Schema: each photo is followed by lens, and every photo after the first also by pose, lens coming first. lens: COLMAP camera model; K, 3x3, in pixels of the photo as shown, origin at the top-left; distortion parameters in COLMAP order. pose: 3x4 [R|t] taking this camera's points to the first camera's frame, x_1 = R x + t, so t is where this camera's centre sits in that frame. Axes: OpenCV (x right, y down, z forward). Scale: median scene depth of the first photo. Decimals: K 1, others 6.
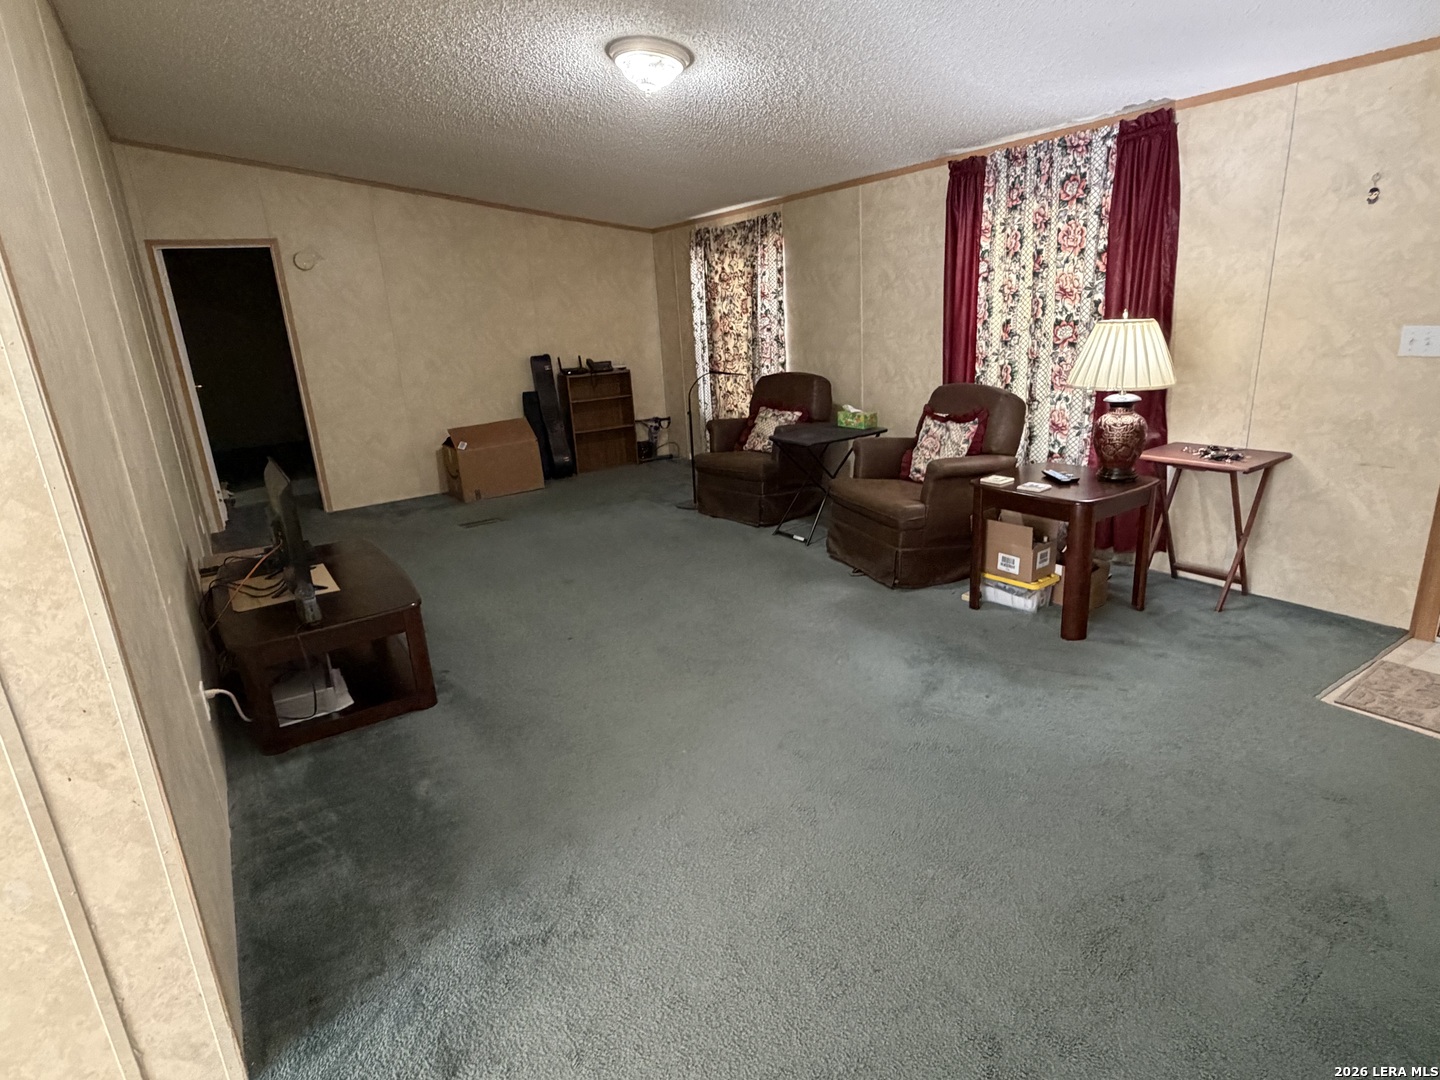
lens RADIAL K [[775.4, 0, 719.9], [0, 775.4, 533.4], [0, 0, 1]] dist [0.003872, 0.001493]
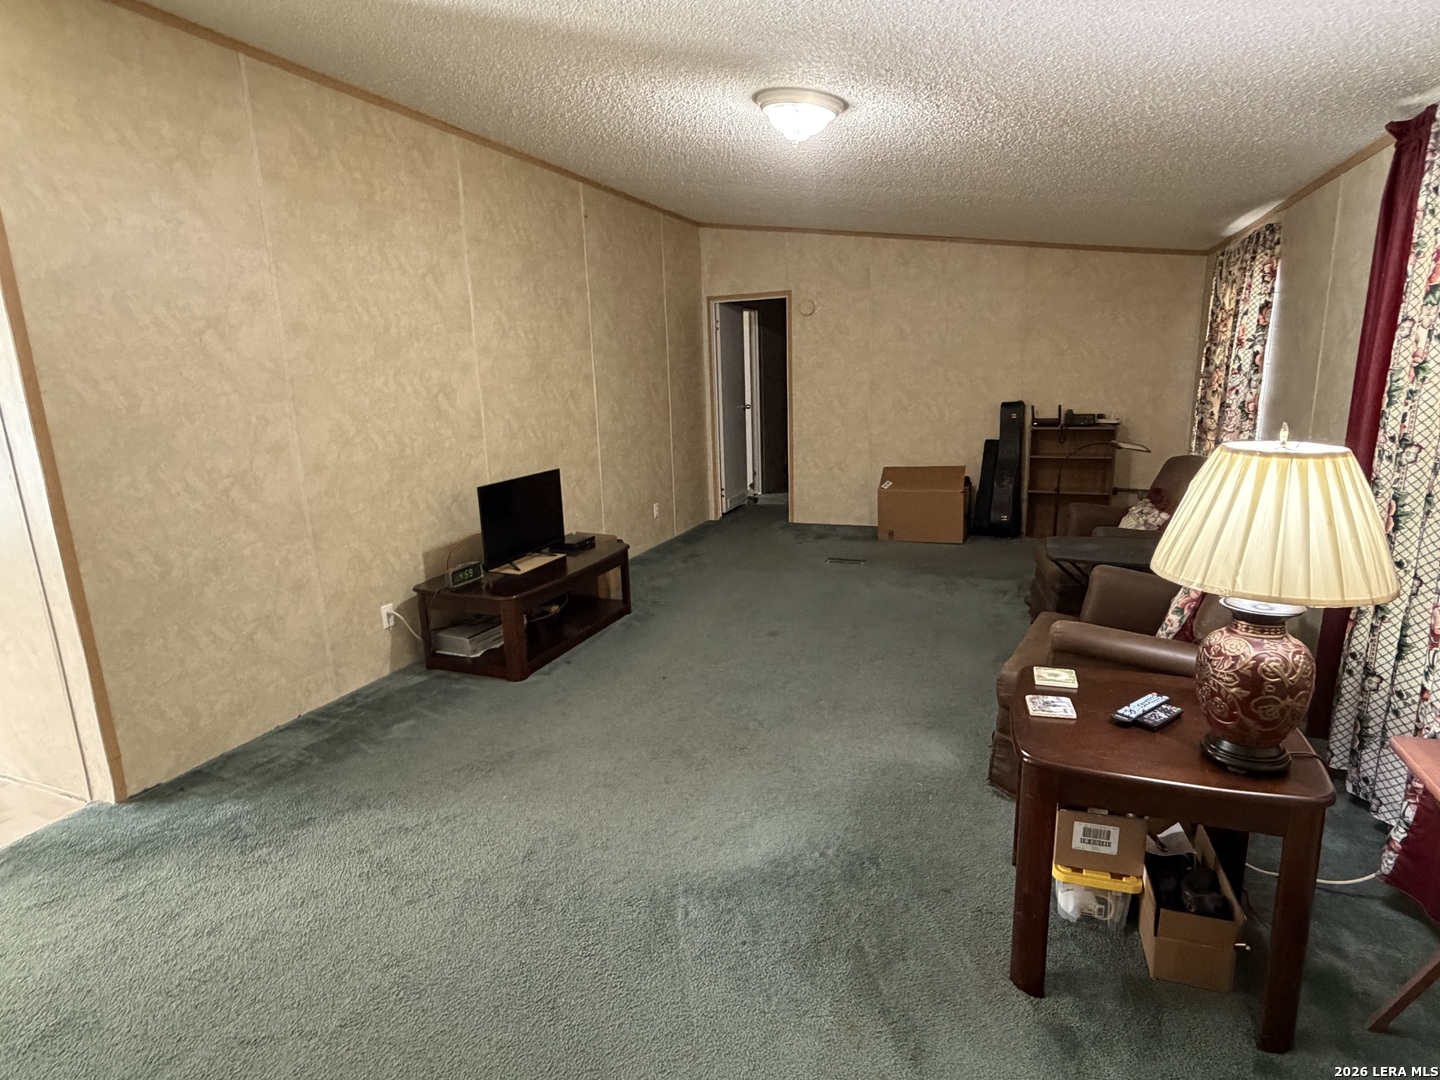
lens RADIAL K [[775.4, 0, 720.3], [0, 775.4, 538.8], [0, 0, 1]] dist [0.003872, 0.001493]
pose [[0.571534, 0.215757, -0.791705, 0.382865], [-0.229373, 0.968361, 0.098314, -0.100014], [0.787868, 0.125406, 0.602940, 0.238652]]
